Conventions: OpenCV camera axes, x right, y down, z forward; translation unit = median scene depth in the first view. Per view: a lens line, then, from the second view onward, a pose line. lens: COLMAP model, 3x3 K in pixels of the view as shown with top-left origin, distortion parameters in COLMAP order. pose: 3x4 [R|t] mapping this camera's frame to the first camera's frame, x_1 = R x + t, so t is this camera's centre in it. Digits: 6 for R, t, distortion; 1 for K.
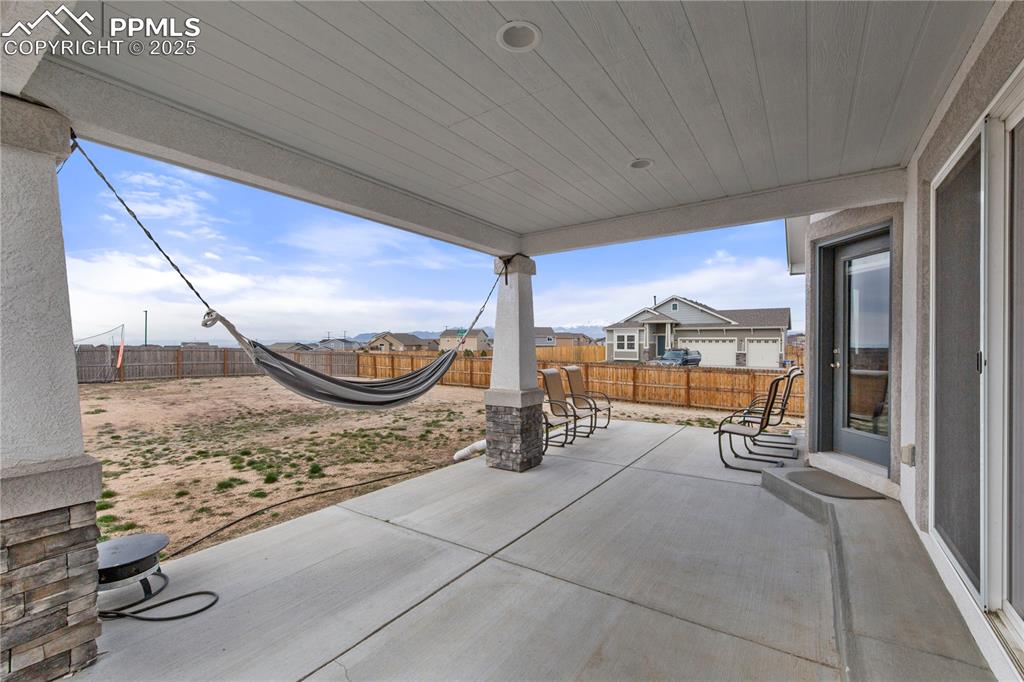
lens RADIAL K [[442.8, 0, 512.6], [0, 442.8, 338.8], [0, 0, 1]] dist [-0.001670, -0.000033]
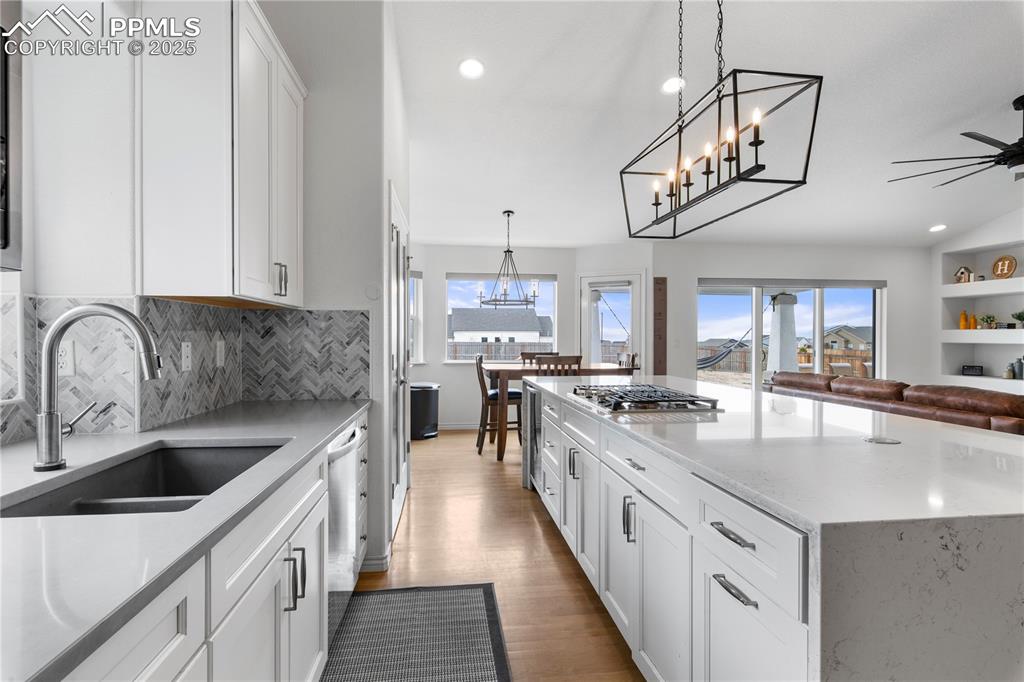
lens RADIAL K [[525.9, 0, 512.0], [0, 525.9, 341.0], [0, 0, 1]] dist [0.003379, -0.000534]
pose [[0.654388, 0.006035, -0.756135, 0.117134], [0.004233, 0.999923, 0.011644, -0.004593], [0.756147, -0.010820, 0.654312, -0.152047]]
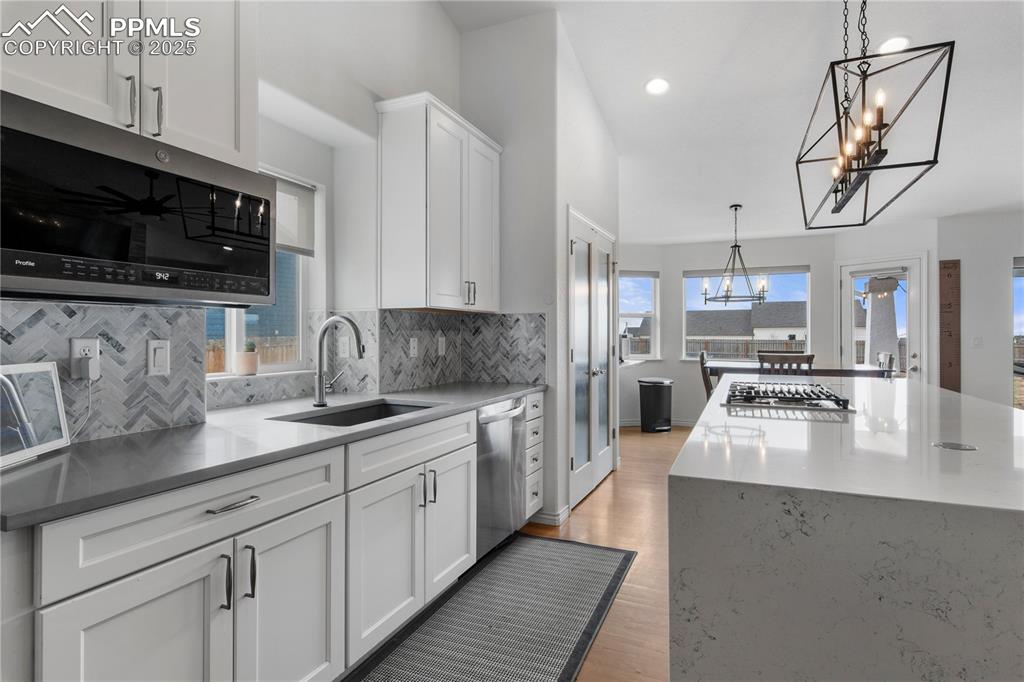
lens RADIAL K [[532.1, 0, 513.2], [0, 532.1, 331.3], [0, 0, 1]] dist [0.000105, -0.000447]
pose [[0.168555, -0.006399, -0.985671, 0.137763], [0.007463, 0.999959, -0.005215, -0.004473], [0.985664, -0.006477, 0.168596, -0.140613]]
